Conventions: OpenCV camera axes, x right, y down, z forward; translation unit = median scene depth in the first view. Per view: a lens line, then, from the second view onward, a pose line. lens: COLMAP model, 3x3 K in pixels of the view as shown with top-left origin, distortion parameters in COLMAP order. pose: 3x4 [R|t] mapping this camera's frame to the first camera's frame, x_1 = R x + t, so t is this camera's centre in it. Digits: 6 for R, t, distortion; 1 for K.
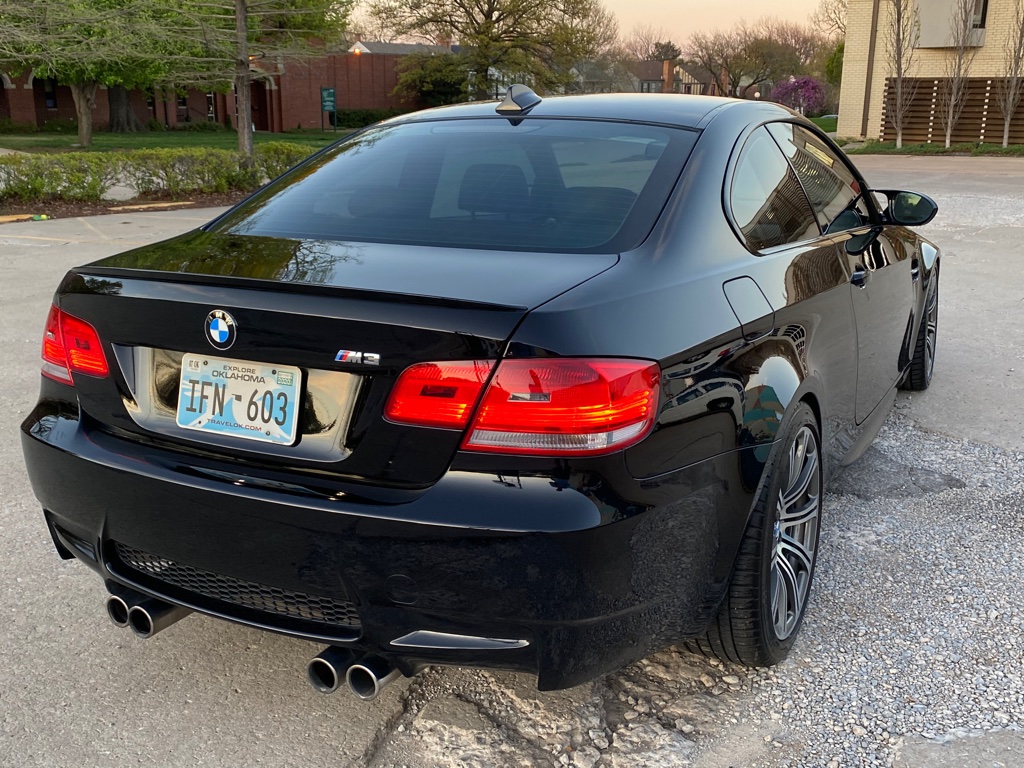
lens RADIAL K [[1011.1, 0, 506.0], [0, 1011.1, 384.4], [0, 0, 1]] dist [-0.000974, 0.010287]
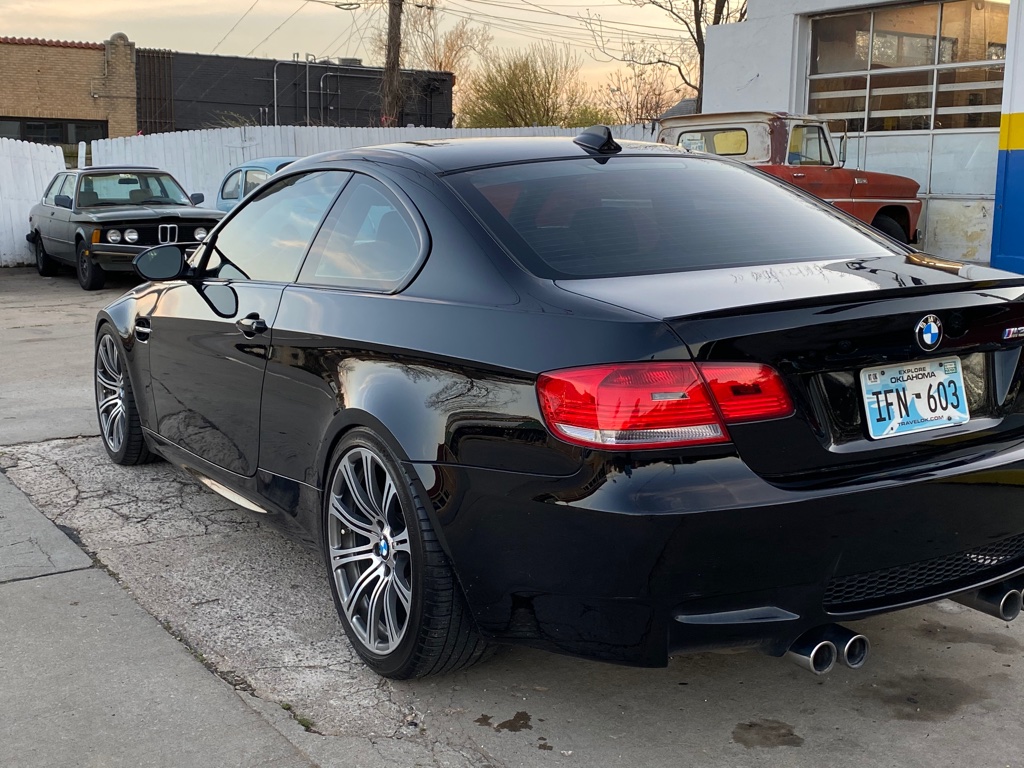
lens RADIAL K [[1208.3, 0, 509.9], [0, 1208.3, 387.0], [0, 0, 1]] dist [0.111570, -0.350712]
pose [[0.510133, -0.145338, 0.847727, -1.592556], [0.225984, 0.973640, 0.030936, -0.135718], [-0.829877, 0.175791, 0.529530, 0.654075]]
